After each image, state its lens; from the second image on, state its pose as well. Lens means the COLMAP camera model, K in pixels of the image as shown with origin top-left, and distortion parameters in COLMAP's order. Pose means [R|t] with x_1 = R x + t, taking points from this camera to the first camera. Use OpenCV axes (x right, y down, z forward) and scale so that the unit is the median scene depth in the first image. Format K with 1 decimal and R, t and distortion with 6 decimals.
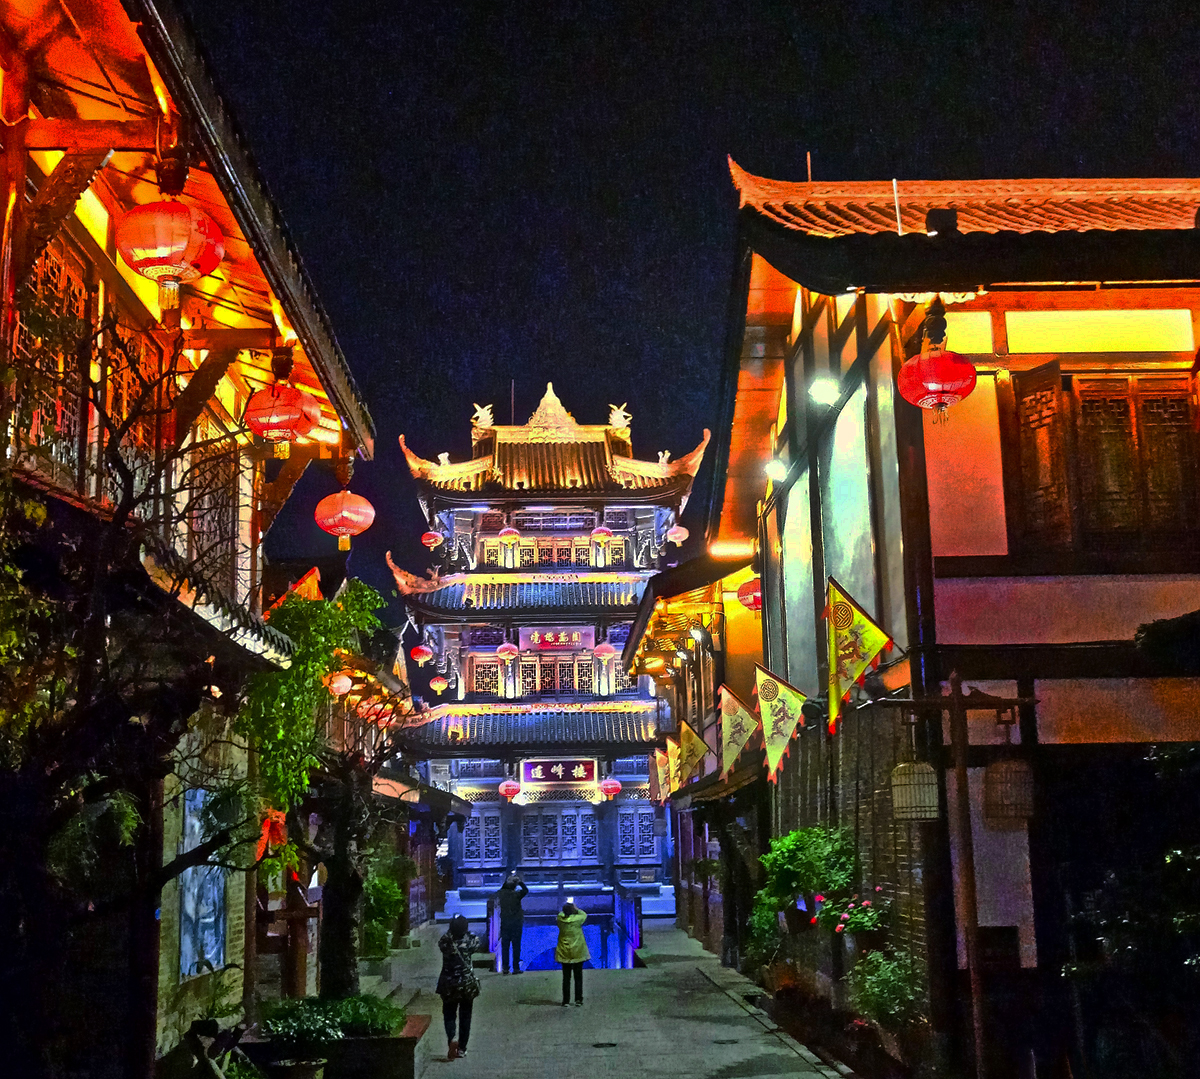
lens RADIAL K [[1358.4, 0, 600.0], [0, 1358.4, 539.5], [0, 0, 1]] dist [-0.010183, -0.009624]
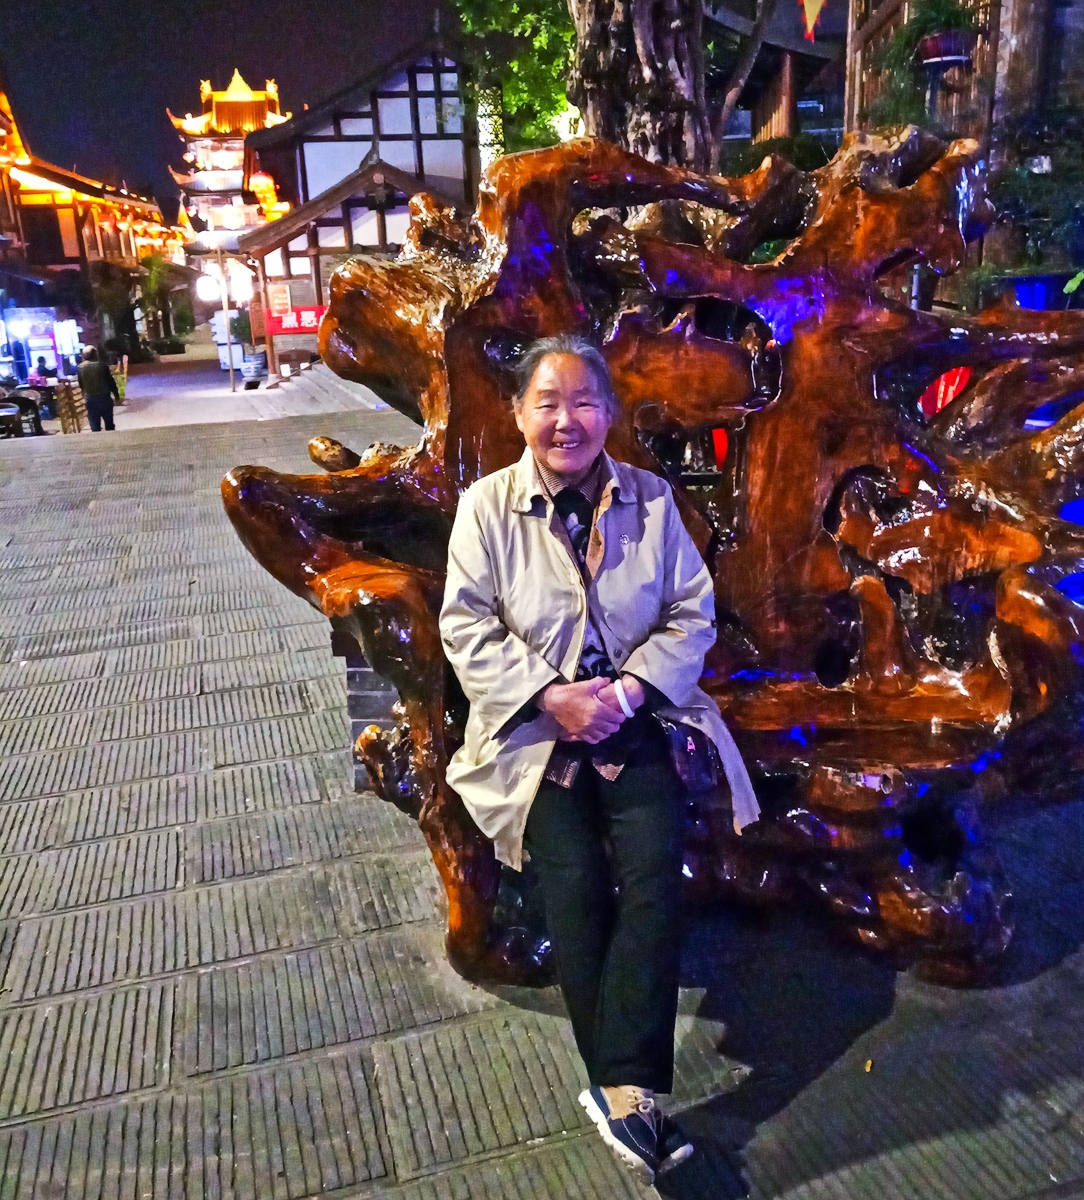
lens RADIAL K [[1050.4, 0, 542.0], [0, 1050.4, 600.0], [0, 0, 1]] dist [-0.002375, -0.001866]
pose [[0.991077, -0.058210, 0.119909, 0.210295], [-0.010493, 0.862736, 0.505545, -0.256108], [-0.132877, -0.502293, 0.854427, -0.958372]]
